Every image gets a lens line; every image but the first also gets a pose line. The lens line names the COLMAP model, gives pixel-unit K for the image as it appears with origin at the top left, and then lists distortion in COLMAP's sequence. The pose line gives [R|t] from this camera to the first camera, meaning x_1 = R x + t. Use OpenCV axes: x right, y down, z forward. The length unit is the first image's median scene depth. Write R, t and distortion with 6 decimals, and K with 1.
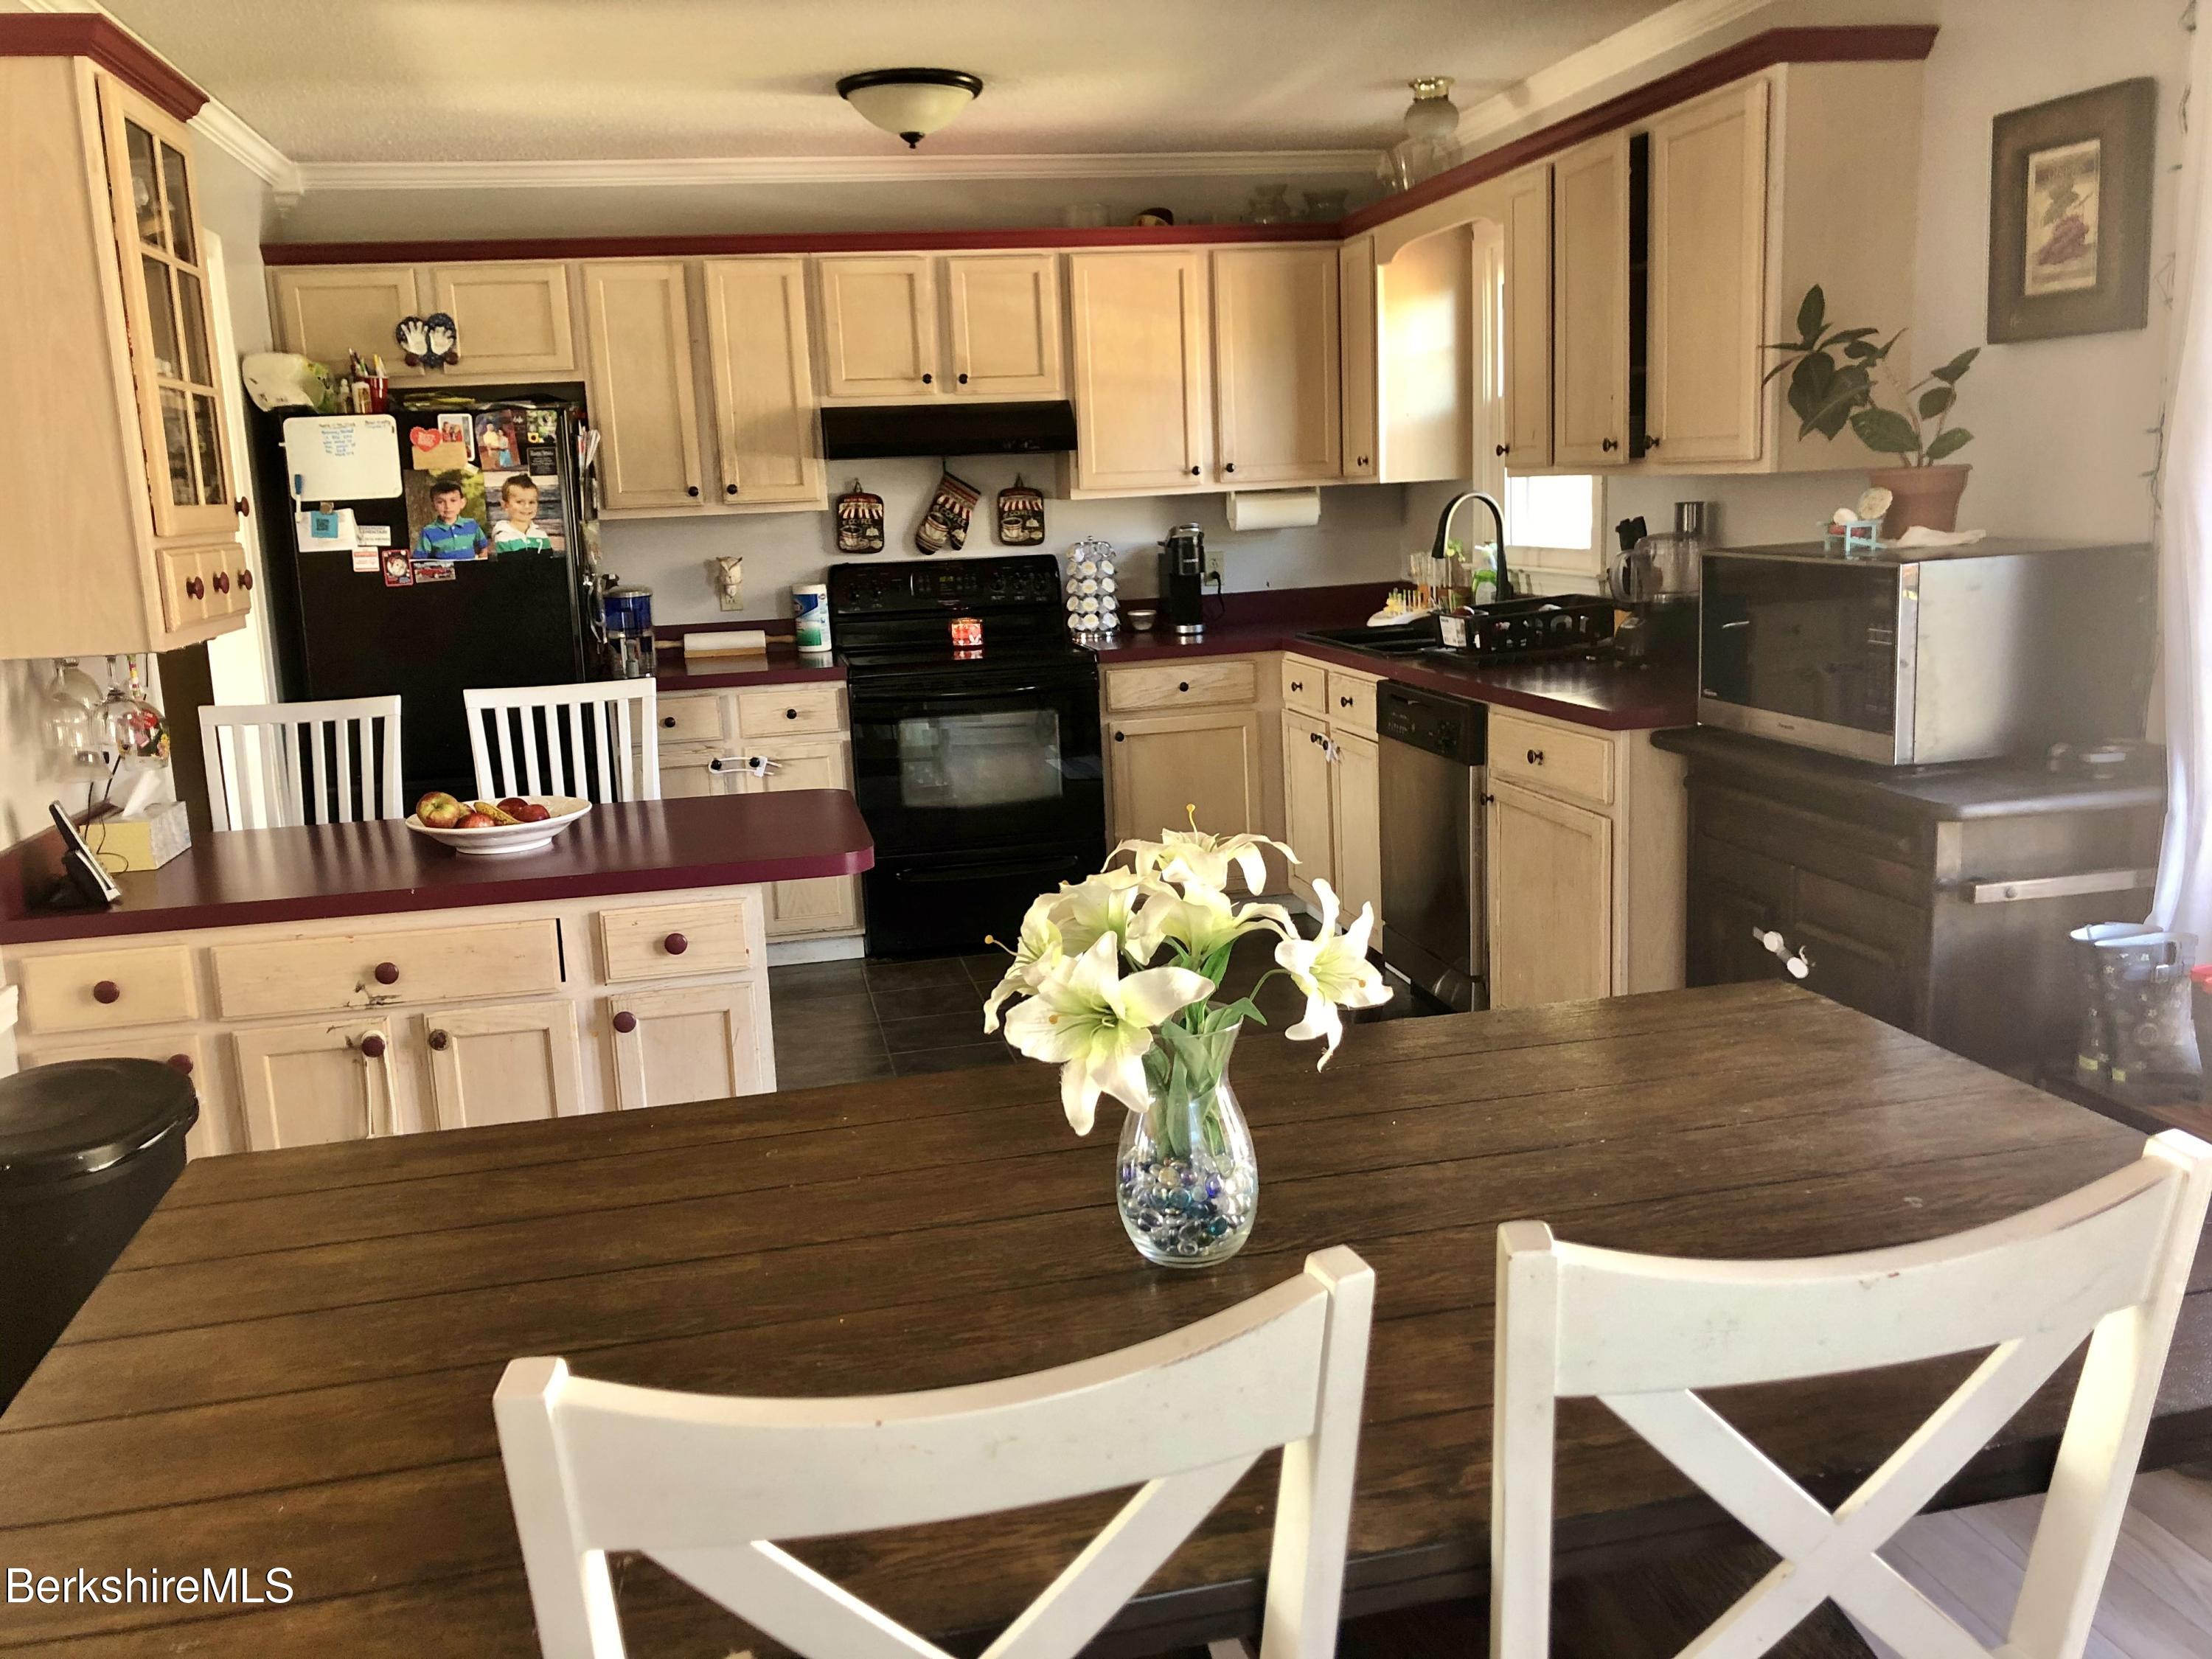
lens RADIAL K [[1811.6, 0, 1108.8], [0, 1811.6, 793.7], [0, 0, 1]] dist [0.039149, -0.048306]
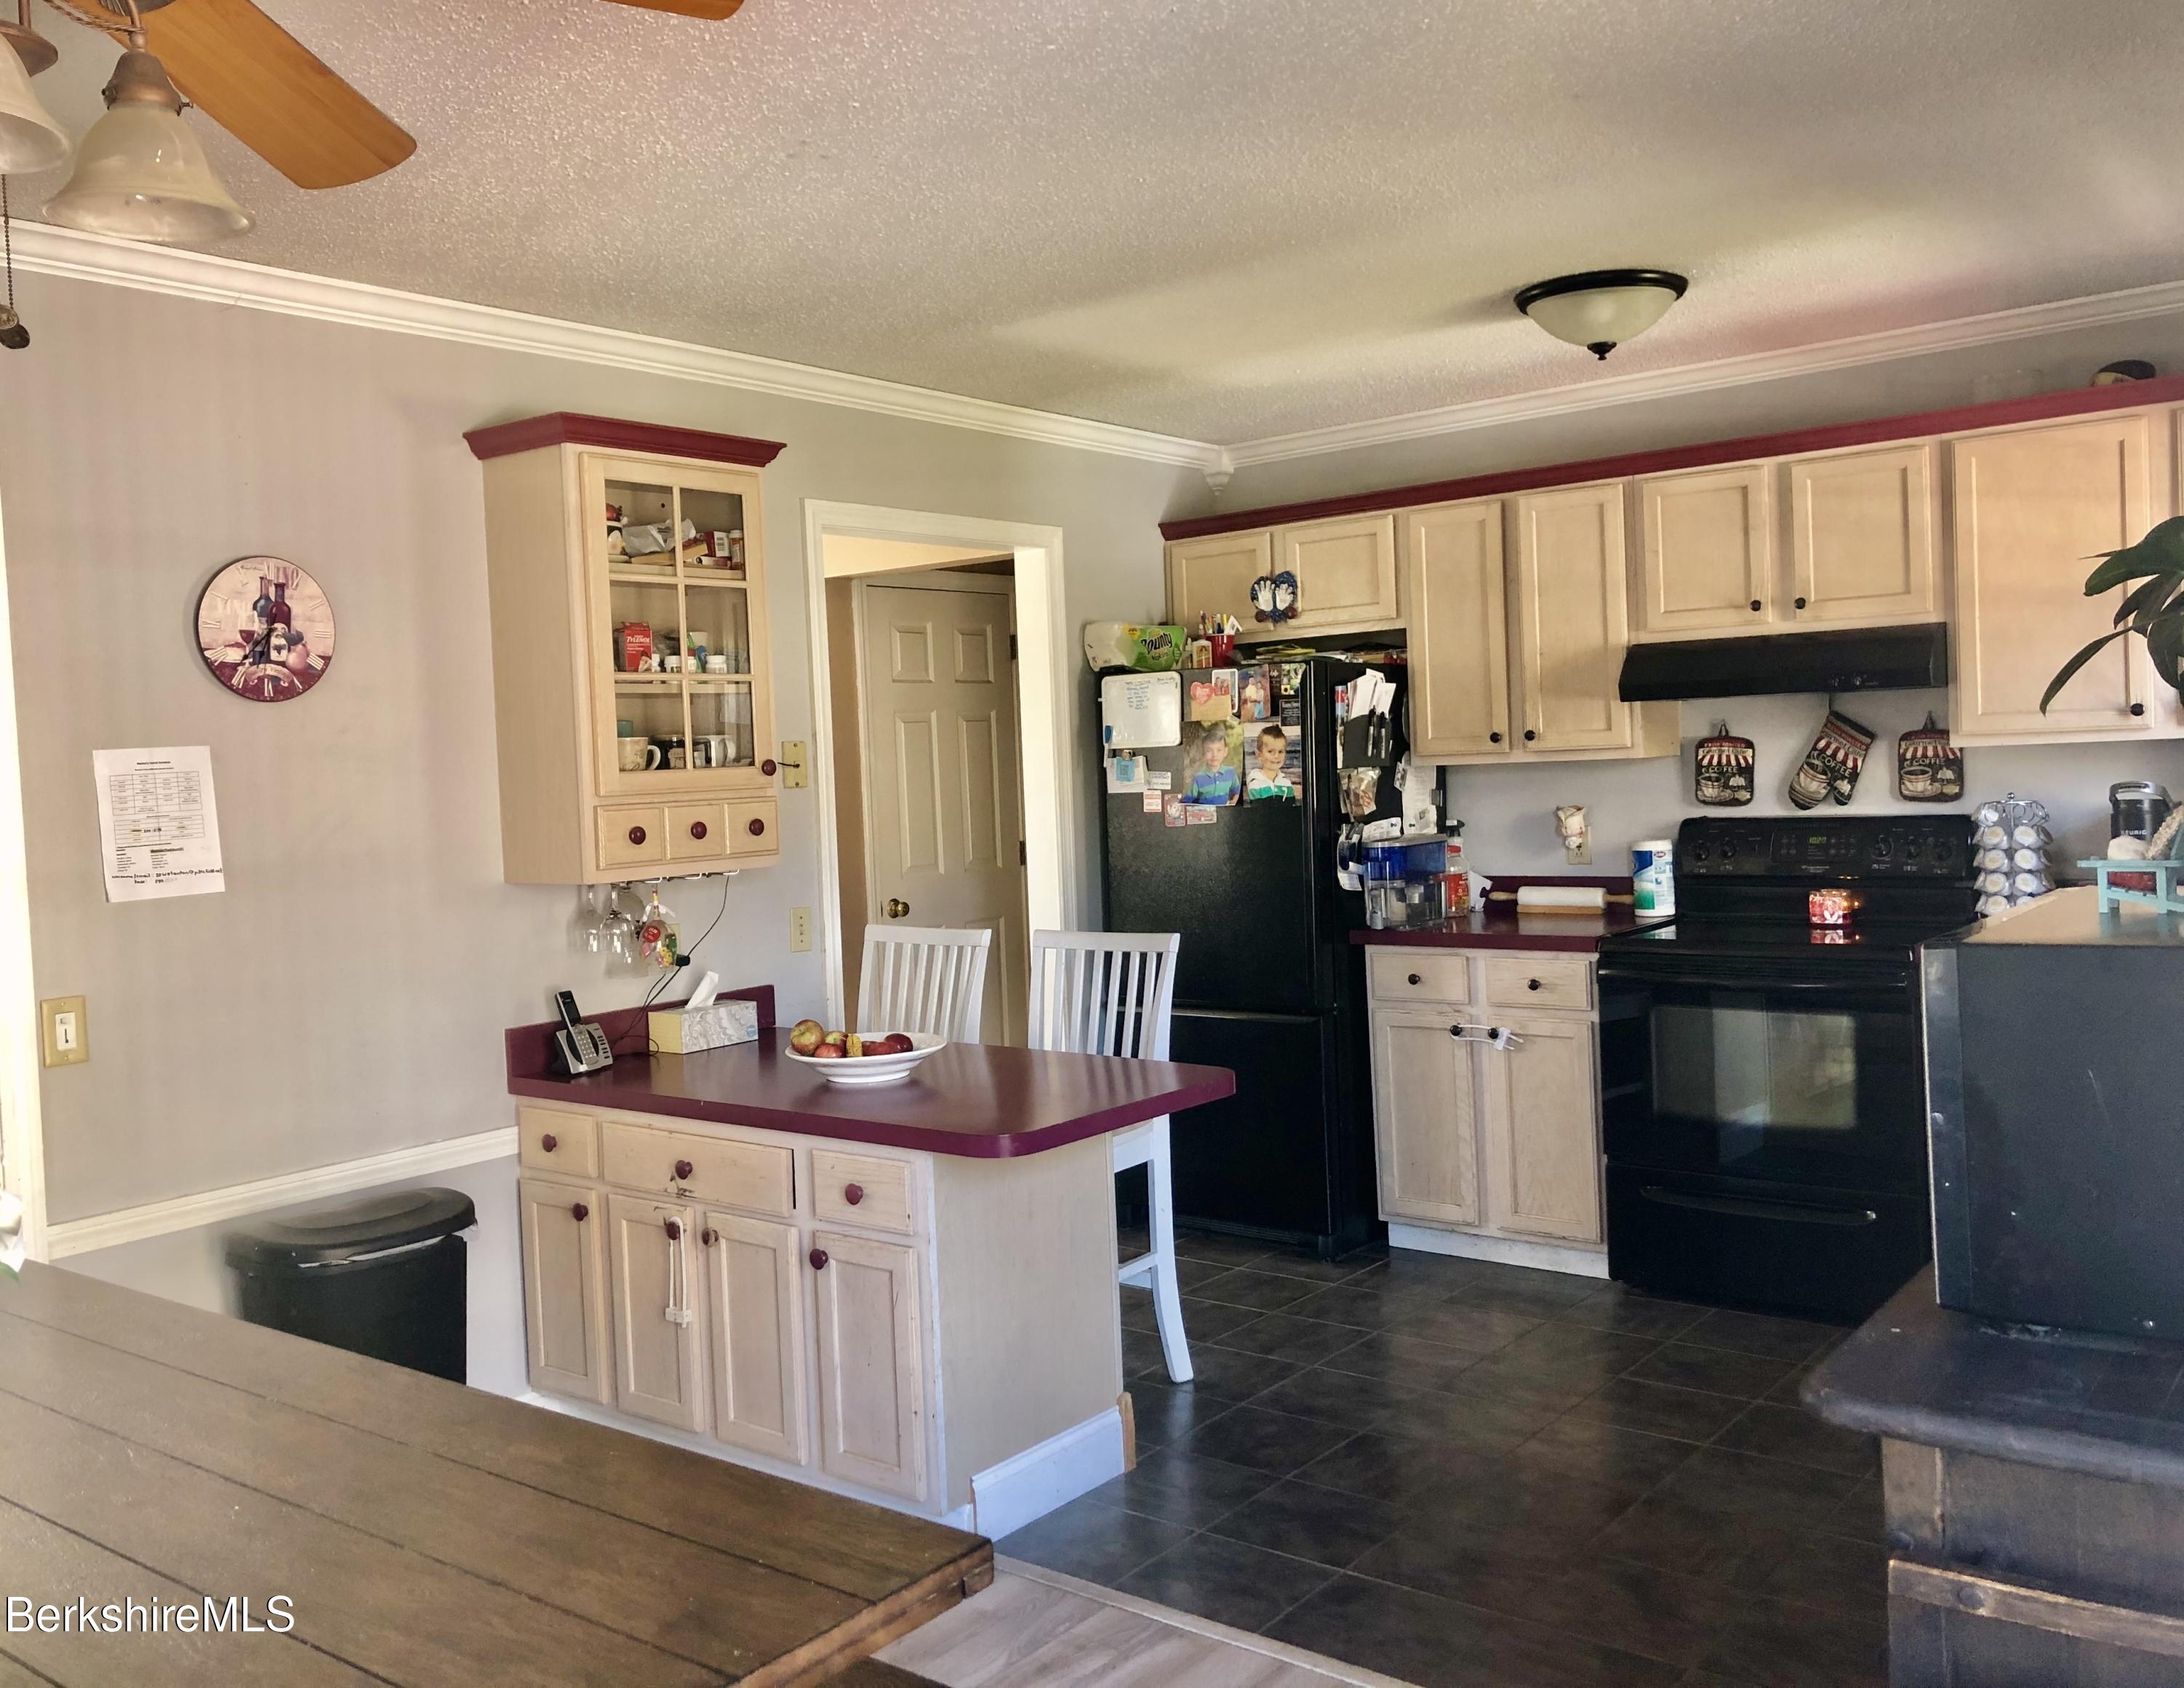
lens RADIAL K [[1847.8, 0, 1002.9], [0, 1847.8, 803.4], [0, 0, 1]] dist [0.031431, -0.025706]
pose [[0.641165, 0.033472, -0.766672, 0.345293], [-0.116310, 0.991745, -0.053972, -0.051021], [0.758537, 0.123777, 0.639766, 0.197564]]
